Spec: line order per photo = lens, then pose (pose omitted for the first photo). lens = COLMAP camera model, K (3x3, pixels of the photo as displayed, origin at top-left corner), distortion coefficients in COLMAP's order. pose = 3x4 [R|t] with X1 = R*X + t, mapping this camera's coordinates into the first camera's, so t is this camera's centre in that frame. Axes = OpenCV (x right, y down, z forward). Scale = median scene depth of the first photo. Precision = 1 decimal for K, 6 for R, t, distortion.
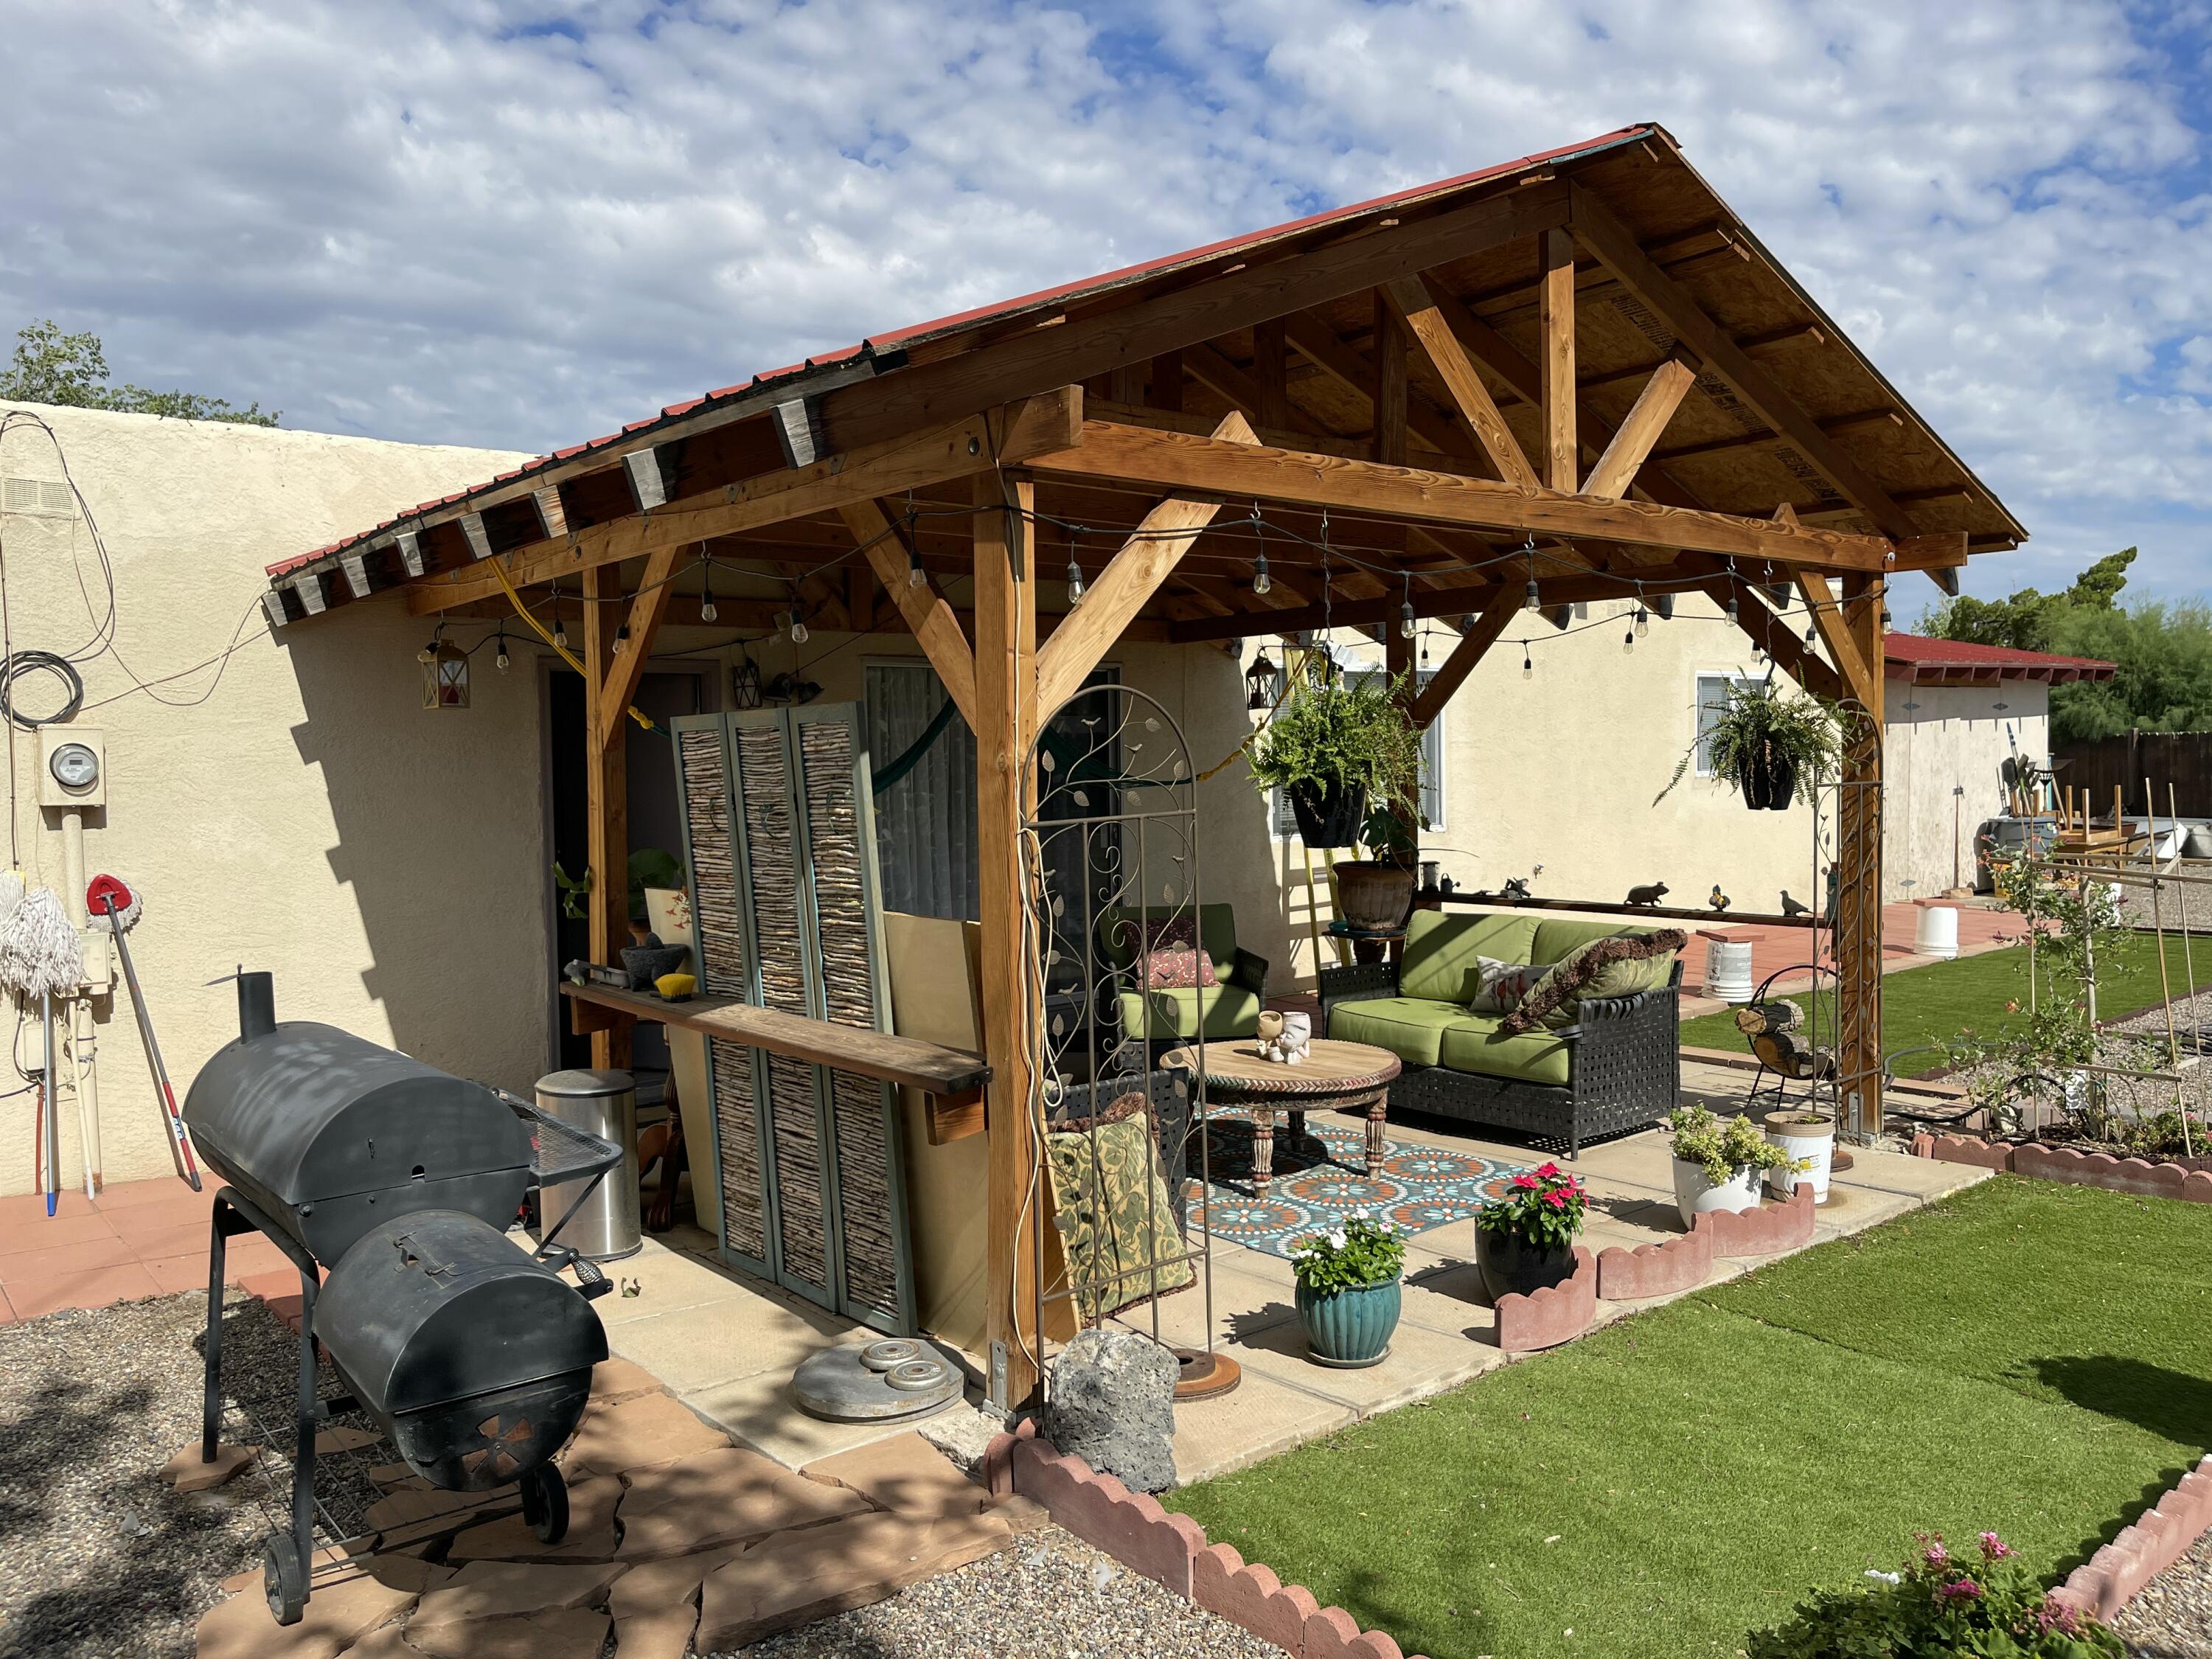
lens RADIAL K [[1674.8, 0, 1116.9], [0, 1674.8, 832.3], [0, 0, 1]] dist [0.055415, -0.089415]
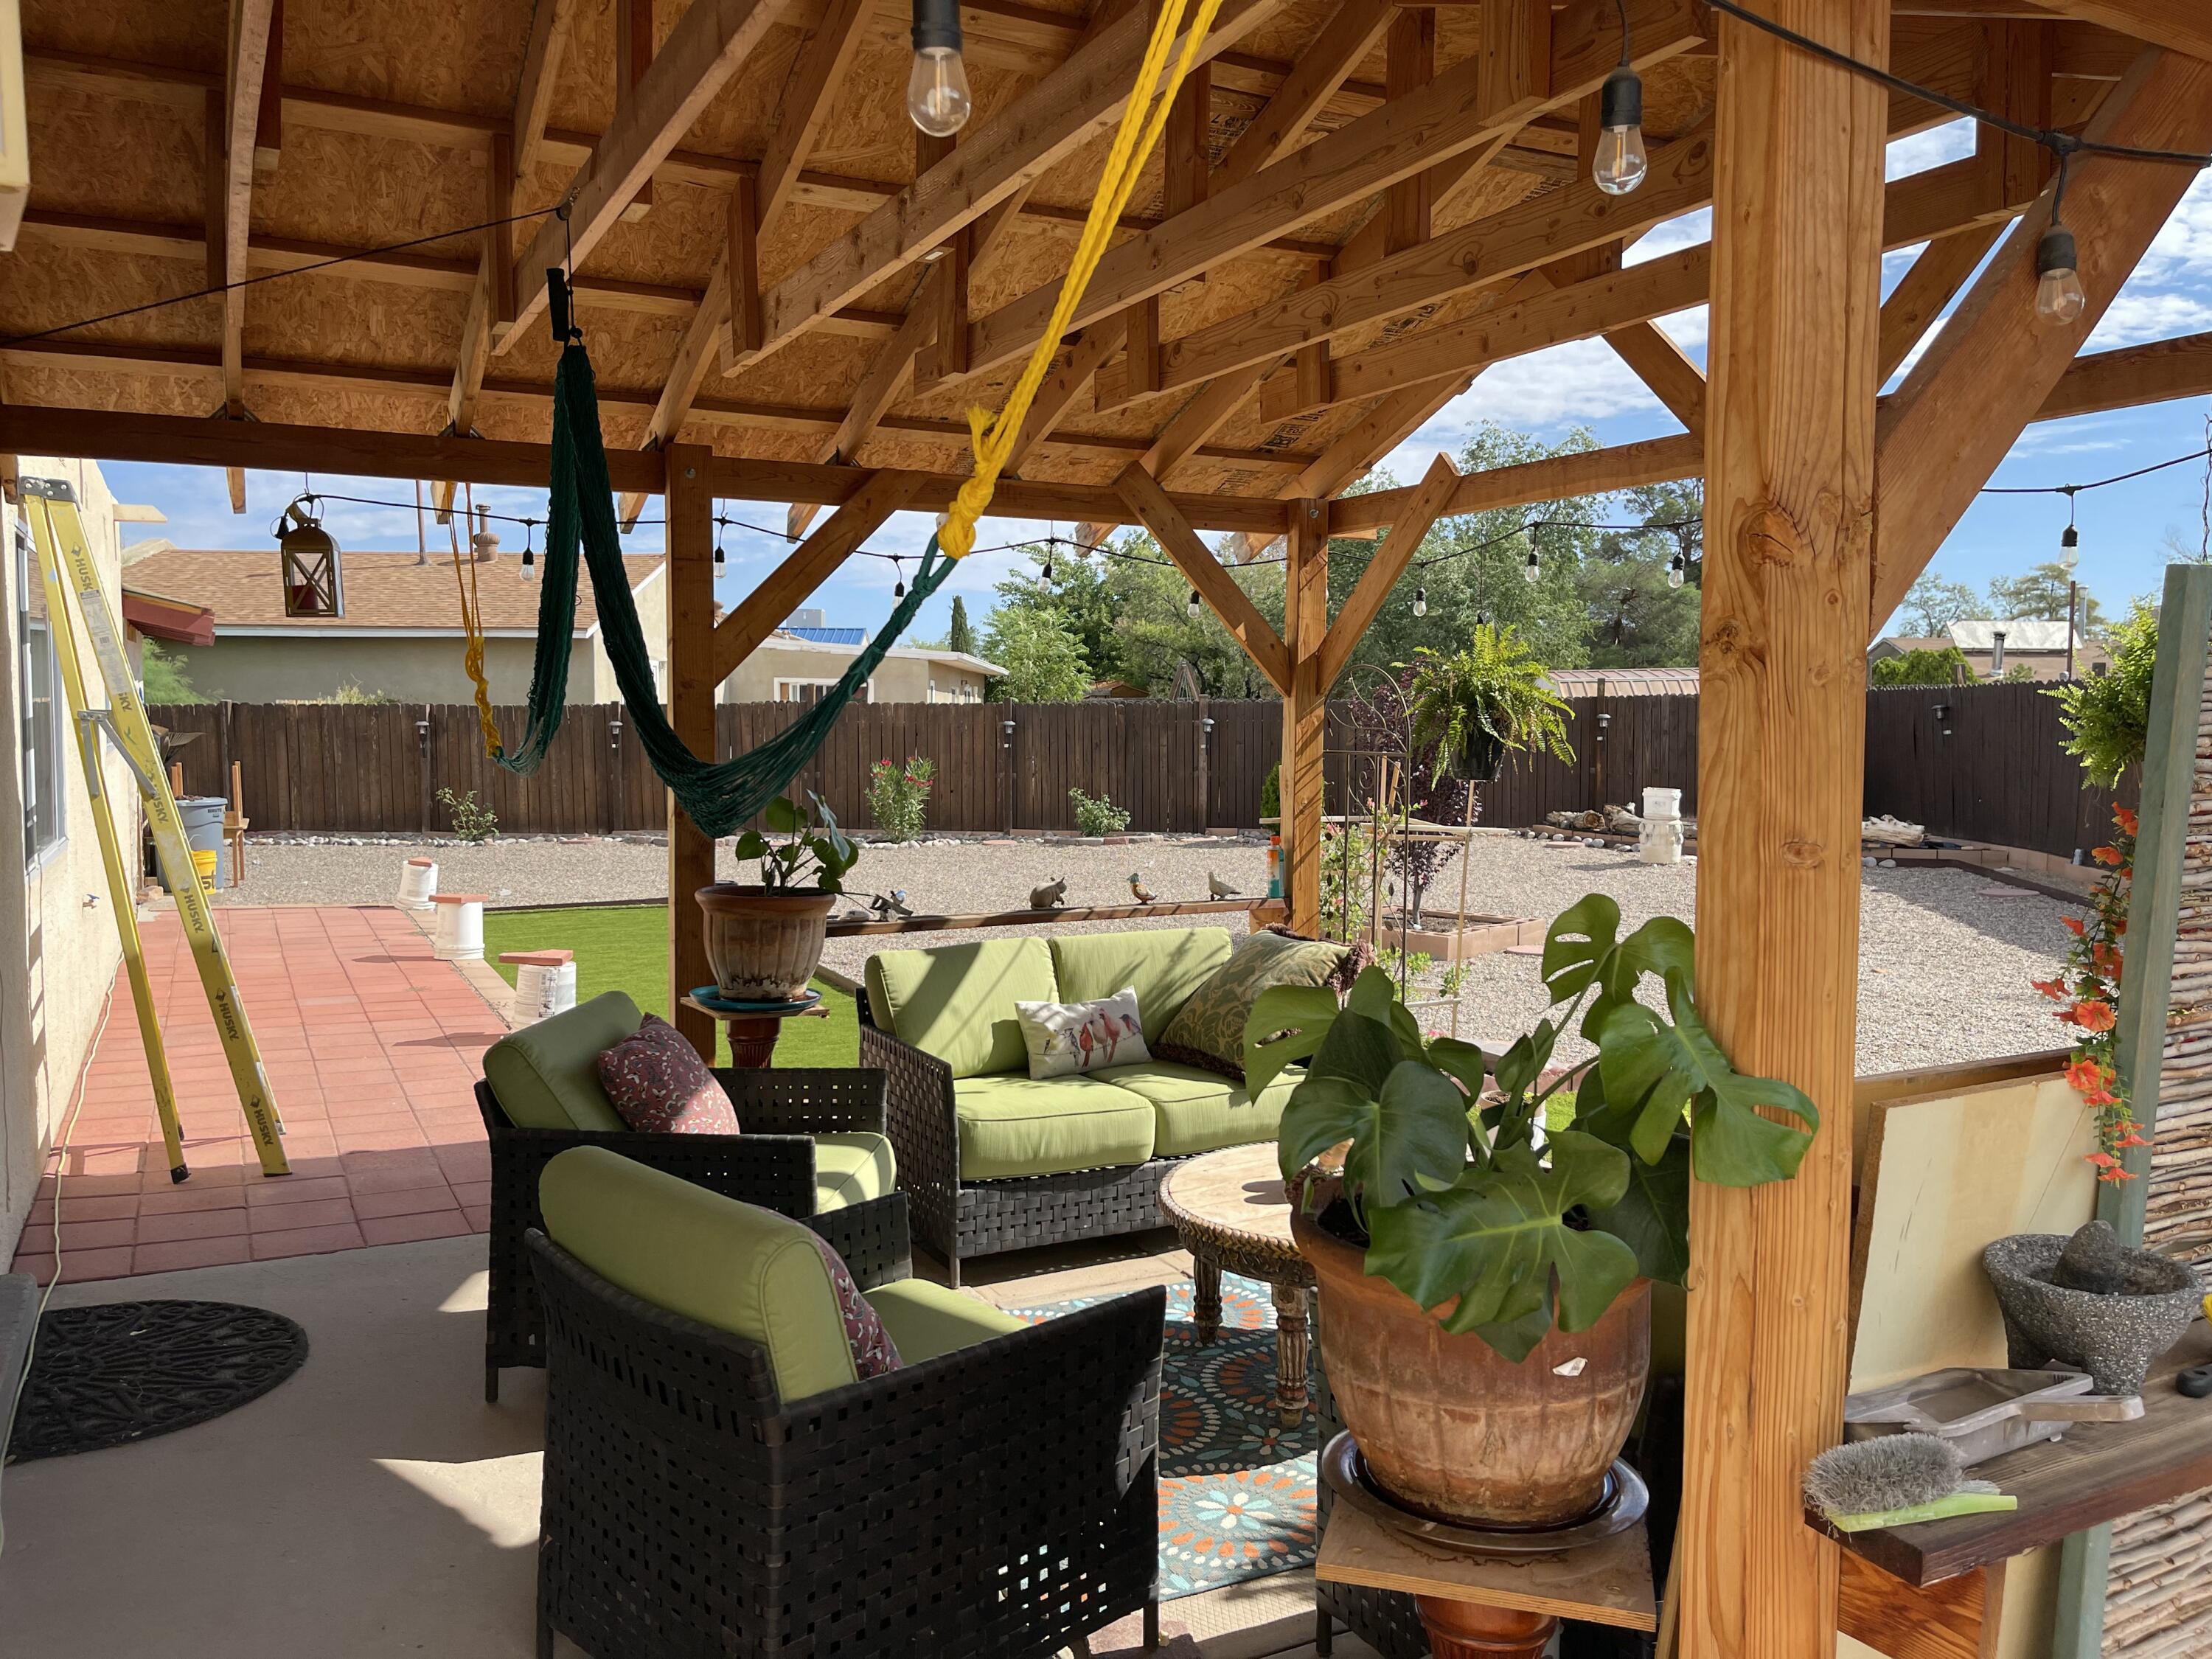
lens RADIAL K [[1680.7, 0, 1121.9], [0, 1680.7, 845.7], [0, 0, 1]] dist [0.059461, -0.065674]
pose [[0.205996, -0.058645, 0.976794, -0.459392], [0.039165, 0.997897, 0.051652, -0.026609], [-0.977769, 0.027616, 0.207860, 0.790950]]
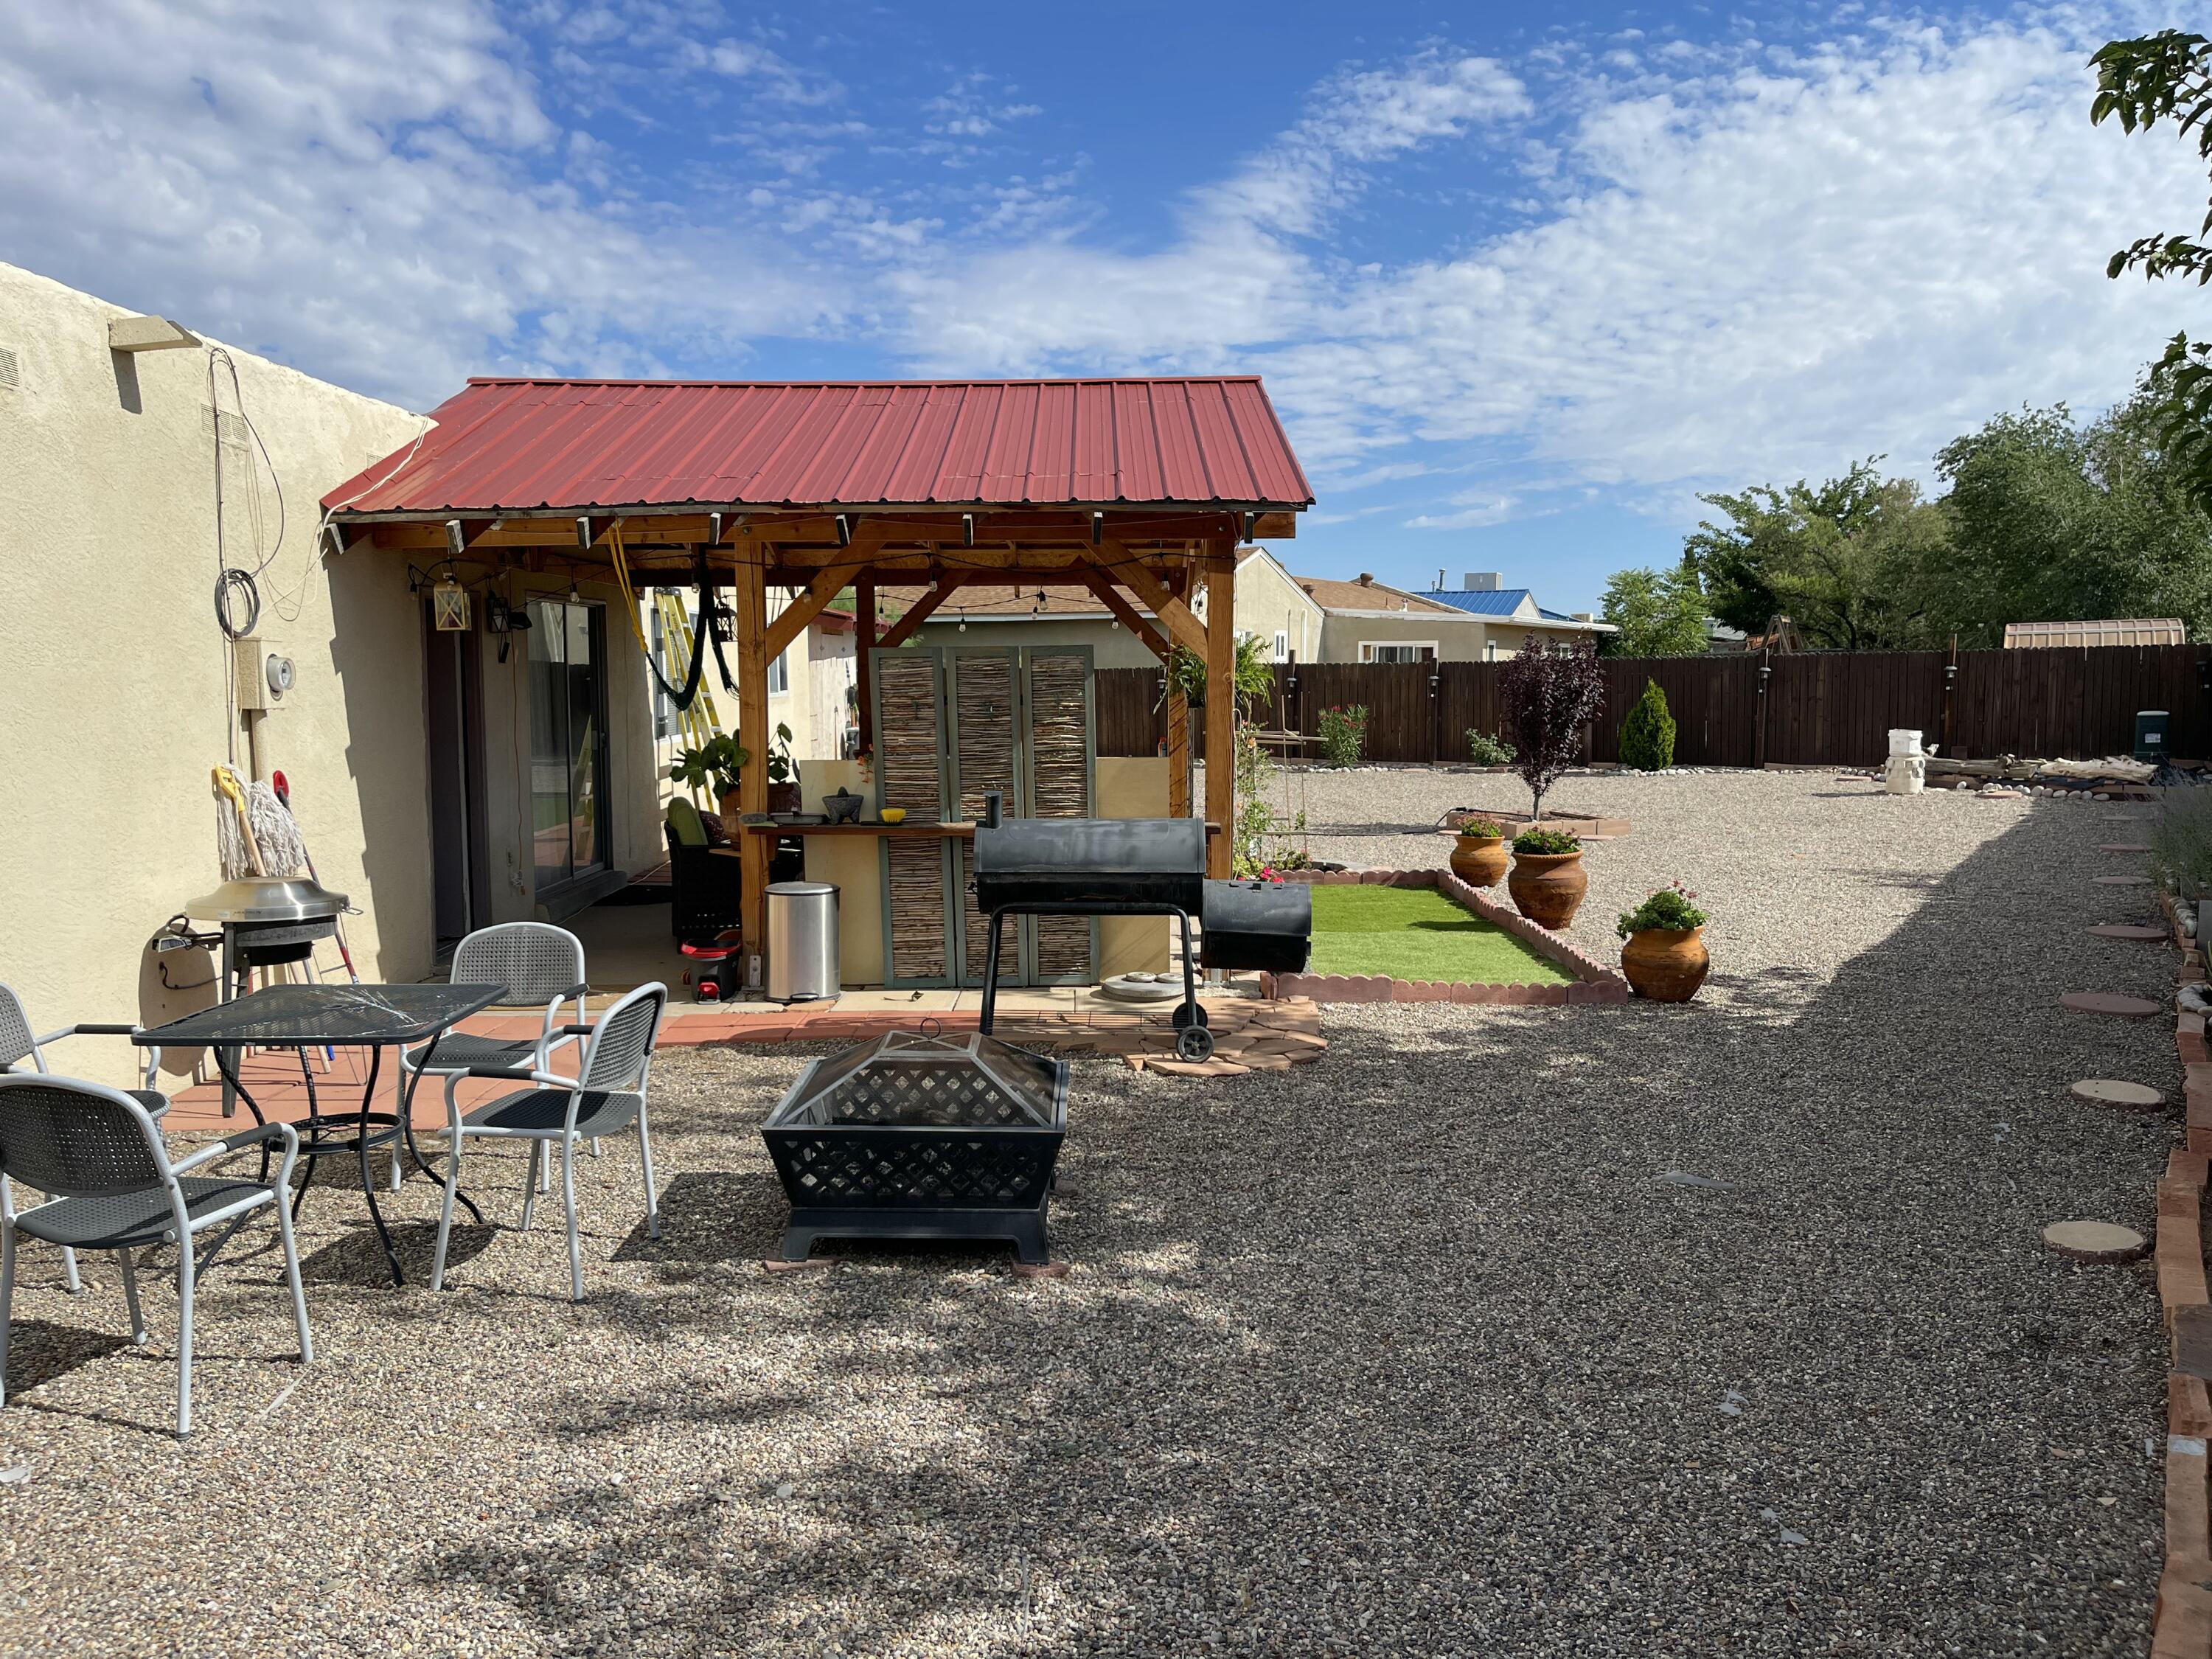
lens RADIAL K [[1680.7, 0, 1121.9], [0, 1680.7, 845.7], [0, 0, 1]] dist [0.059461, -0.065674]
pose [[0.624884, -0.067923, 0.777757, -0.947228], [0.030823, 0.997578, 0.062356, 0.017292], [-0.780109, -0.014992, 0.625464, -0.125501]]
